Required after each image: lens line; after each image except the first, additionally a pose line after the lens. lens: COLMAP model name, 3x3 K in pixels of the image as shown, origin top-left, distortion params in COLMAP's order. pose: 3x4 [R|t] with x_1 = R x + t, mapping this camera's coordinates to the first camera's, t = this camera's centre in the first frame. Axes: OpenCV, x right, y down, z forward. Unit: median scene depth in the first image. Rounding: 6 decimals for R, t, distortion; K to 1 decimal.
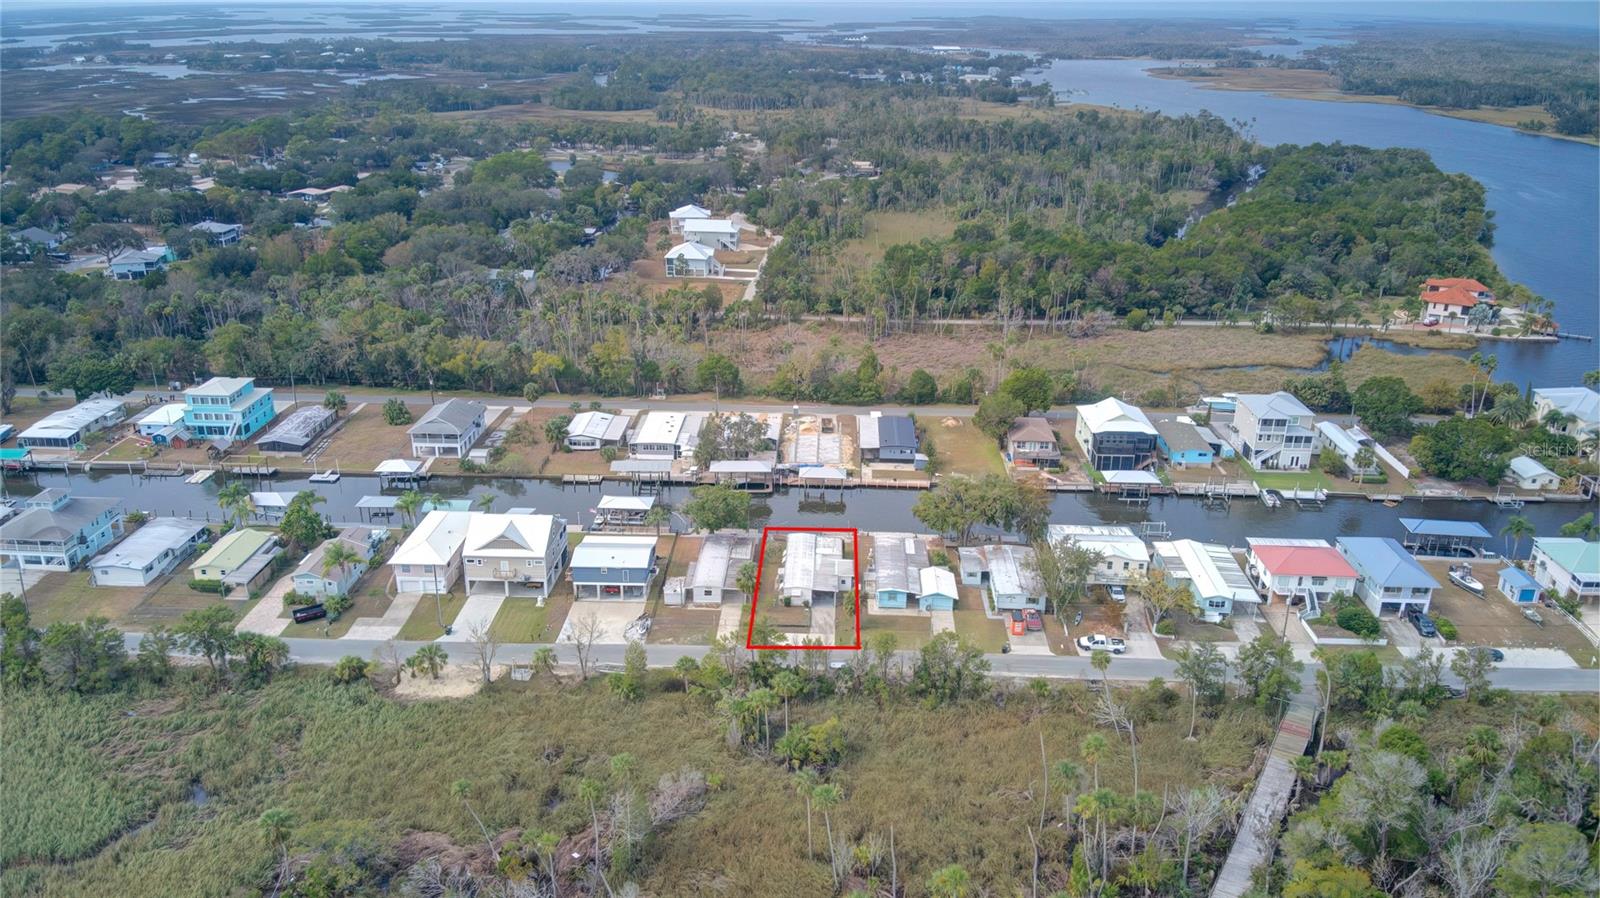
lens RADIAL K [[1148.7, 0, 807.4], [0, 1148.7, 455.7], [0, 0, 1]] dist [0.169175, -0.323961]
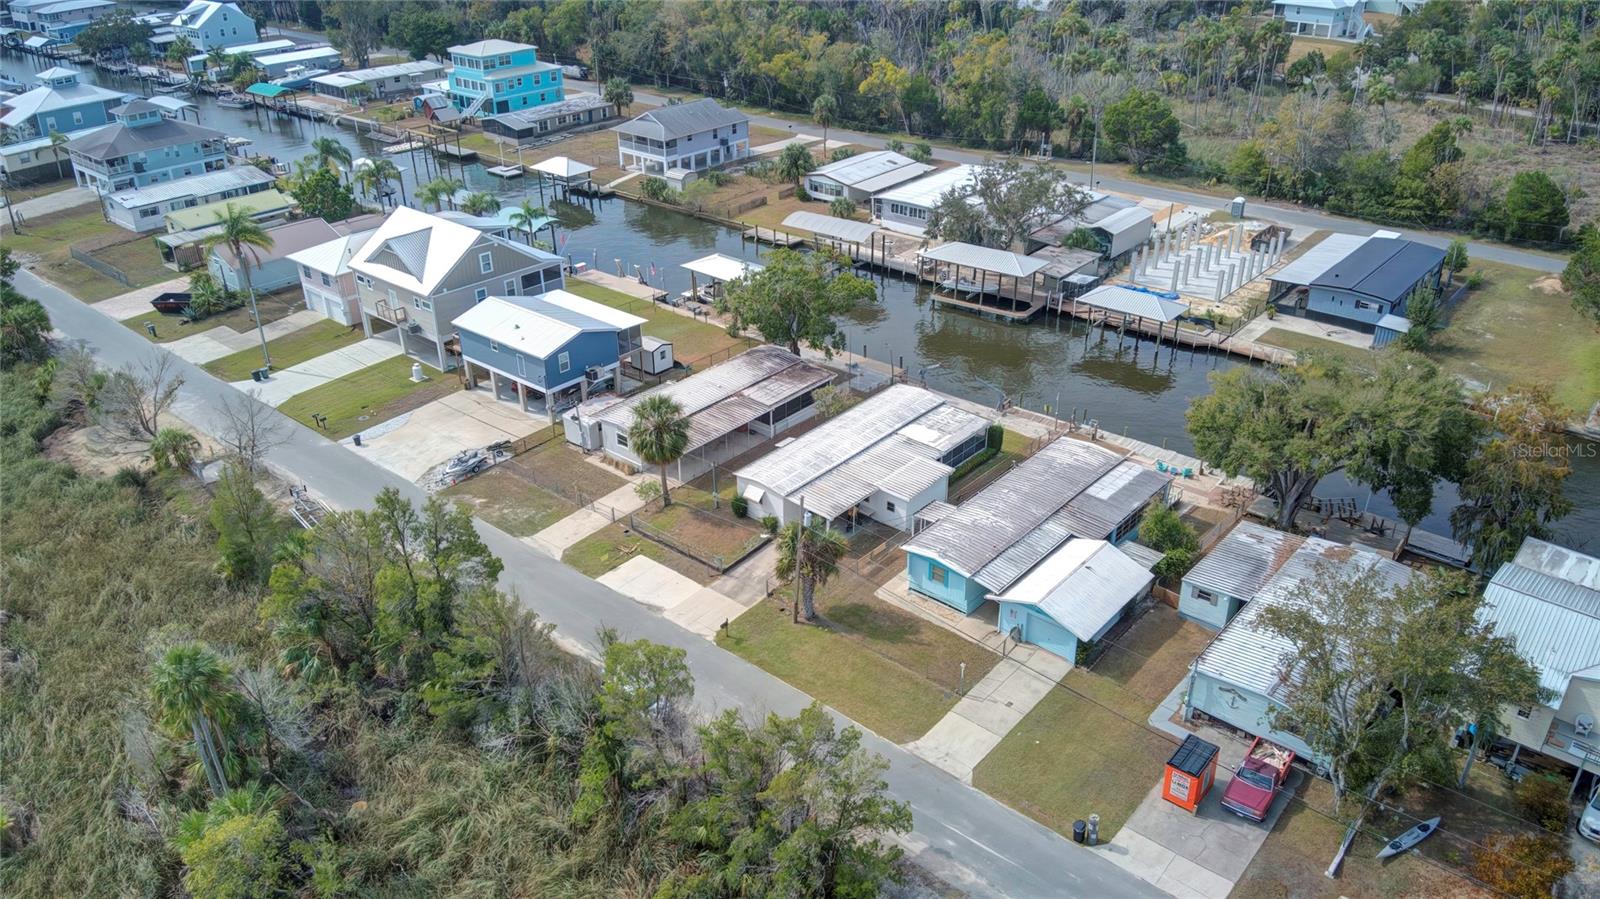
lens RADIAL K [[1148.7, 0, 807.4], [0, 1148.7, 456.2], [0, 0, 1]] dist [0.169175, -0.323961]
pose [[0.776390, 0.278463, -0.565399, 0.198359], [-0.210363, 0.960149, 0.184015, 0.015156], [0.594109, -0.023928, 0.804029, 0.512901]]
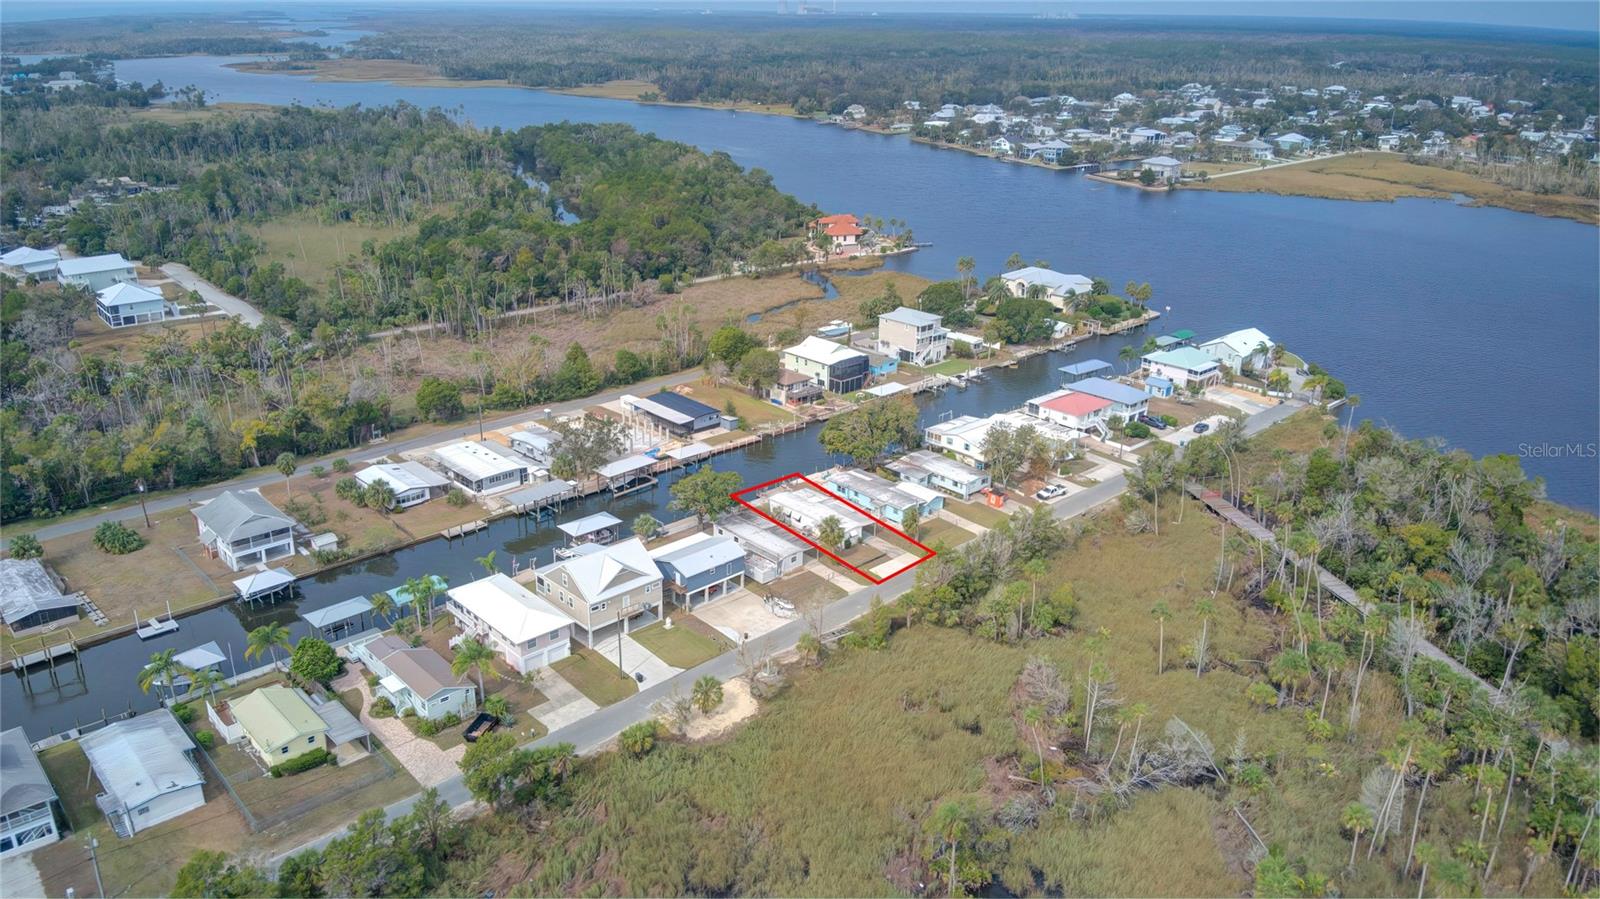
lens RADIAL K [[1148.7, 0, 807.4], [0, 1148.7, 456.2], [0, 0, 1]] dist [0.169175, -0.323961]
pose [[0.703170, -0.257167, 0.662885, -0.580989], [0.252928, 0.961789, 0.104828, -0.059633], [-0.664514, 0.093951, 0.741346, 0.166797]]
